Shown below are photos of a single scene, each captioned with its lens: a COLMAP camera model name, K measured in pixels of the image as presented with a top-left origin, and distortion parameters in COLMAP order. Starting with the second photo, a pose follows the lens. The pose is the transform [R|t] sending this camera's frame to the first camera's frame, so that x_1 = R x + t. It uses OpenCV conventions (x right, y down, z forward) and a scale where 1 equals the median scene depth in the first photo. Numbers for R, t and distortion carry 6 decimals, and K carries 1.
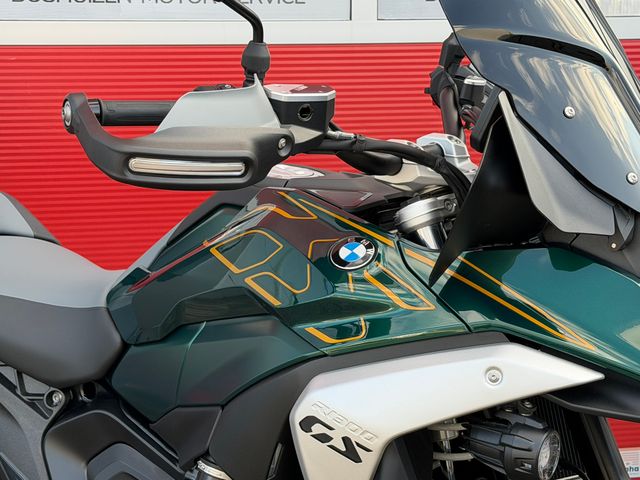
lens RADIAL K [[1302.2, 0, 320.9], [0, 1302.2, 243.9], [0, 0, 1]] dist [0.128527, 0.183122]
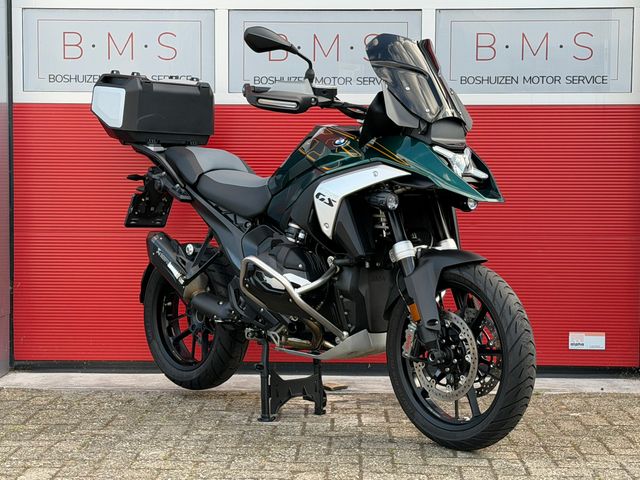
lens RADIAL K [[1302.2, 0, 320.9], [0, 1302.2, 243.9], [0, 0, 1]] dist [0.128527, 0.183122]
pose [[0.972859, 0.021680, -0.230383, 0.649094], [-0.050957, 0.991233, -0.121902, 0.581616], [0.225720, 0.130333, 0.965434, -1.737782]]
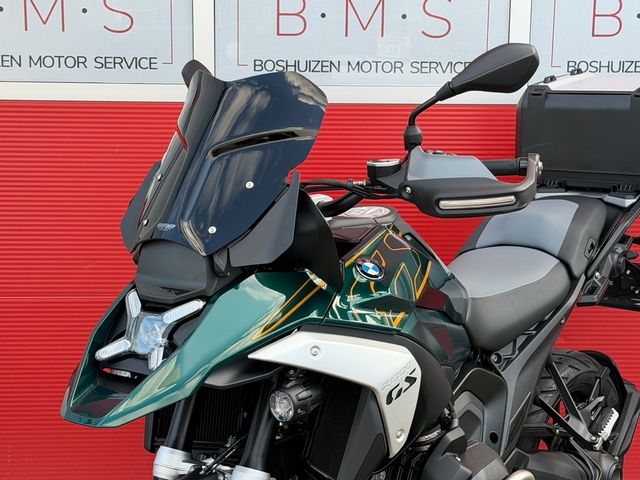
lens RADIAL K [[1302.2, 0, 320.9], [0, 1302.2, 243.9], [0, 0, 1]] dist [0.128527, 0.183122]
pose [[0.987189, 0.039841, -0.154503, 0.094710], [-0.041459, 0.999114, -0.007262, 0.003907], [0.154077, 0.013574, 0.987966, -0.598412]]
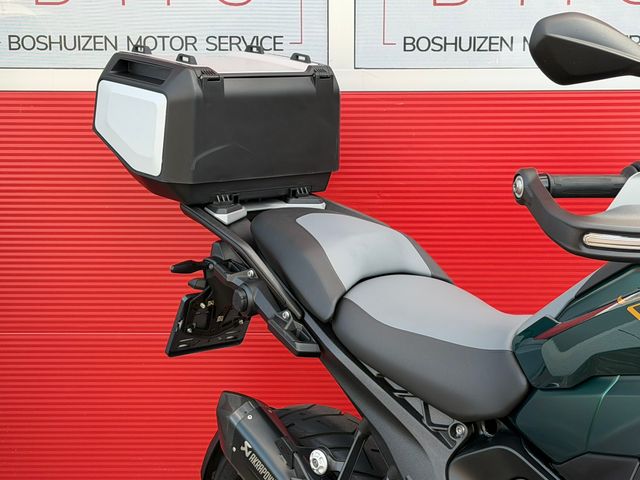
lens RADIAL K [[1302.2, 0, 320.9], [0, 1302.2, 243.9], [0, 0, 1]] dist [0.128527, 0.183122]
pose [[0.974097, 0.040400, -0.222494, -0.103038], [-0.041605, 0.999134, -0.000732, -0.041001], [0.222272, 0.009970, 0.974934, -0.109081]]
